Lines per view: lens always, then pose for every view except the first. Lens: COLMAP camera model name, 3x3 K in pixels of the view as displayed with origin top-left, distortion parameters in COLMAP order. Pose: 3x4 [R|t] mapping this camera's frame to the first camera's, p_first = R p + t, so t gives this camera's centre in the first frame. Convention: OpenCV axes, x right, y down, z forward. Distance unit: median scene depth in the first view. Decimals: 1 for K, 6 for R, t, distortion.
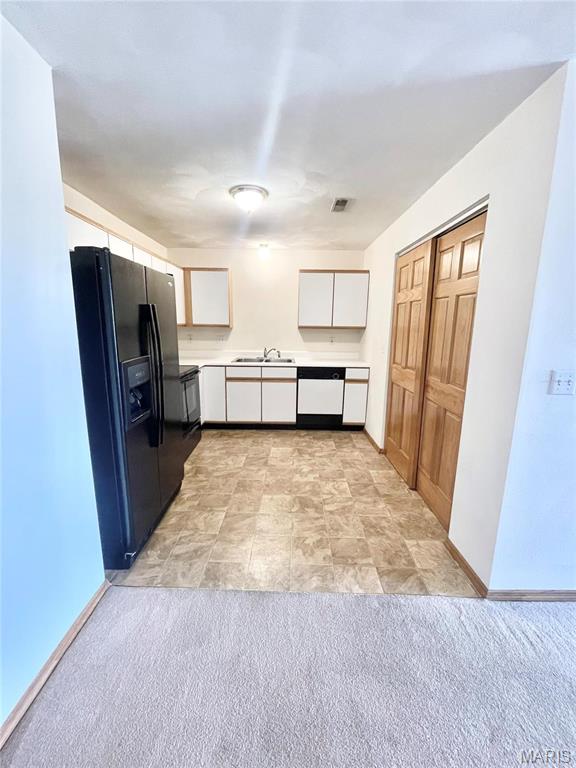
lens RADIAL K [[309.5, 0, 285.2], [0, 309.5, 381.1], [0, 0, 1]] dist [-0.001792, -0.000499]
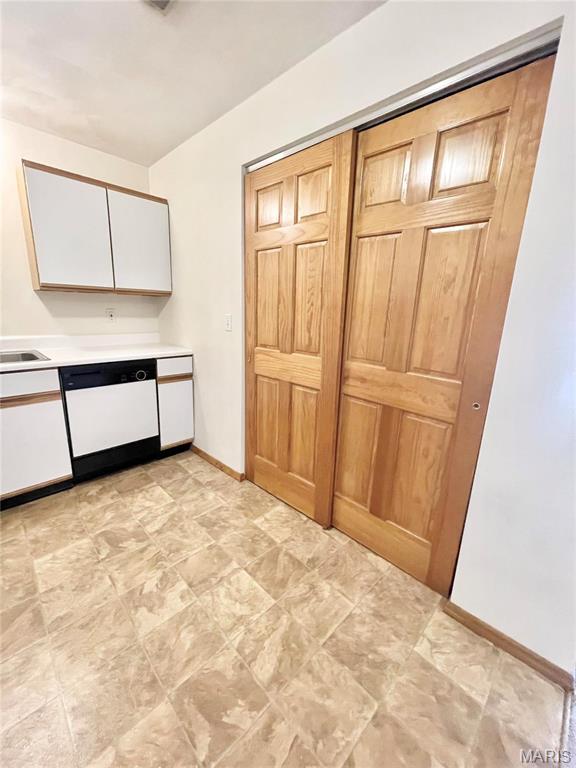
lens RADIAL K [[309.5, 0, 285.2], [0, 309.5, 381.1], [0, 0, 1]] dist [-0.001792, -0.000499]
pose [[0.693155, -0.153200, 0.704319, -0.062932], [0.108366, 0.988194, 0.108300, -0.040721], [-0.712596, 0.001256, 0.701574, 0.423964]]
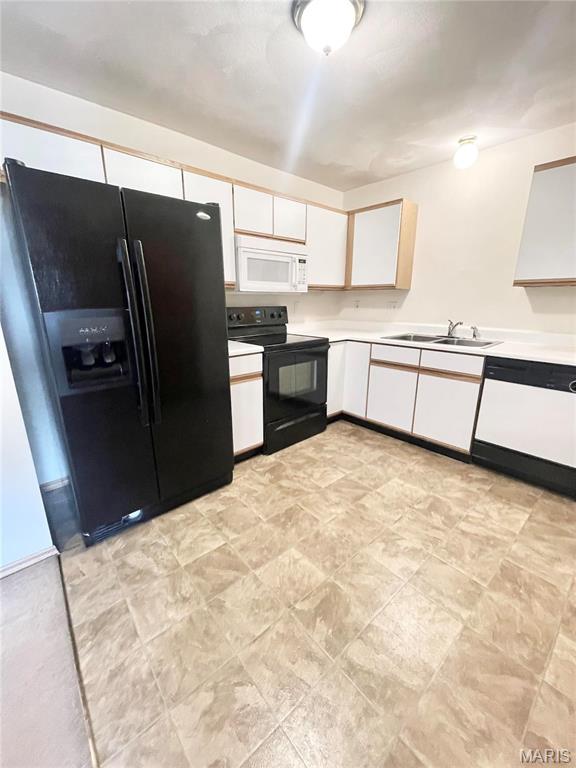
lens RADIAL K [[309.5, 0, 285.2], [0, 309.5, 381.1], [0, 0, 1]] dist [-0.001792, -0.000499]
pose [[0.669404, 0.178552, -0.721122, 0.214790], [-0.127197, 0.983900, 0.125542, -0.027395], [0.731928, 0.007686, 0.681338, 0.386874]]
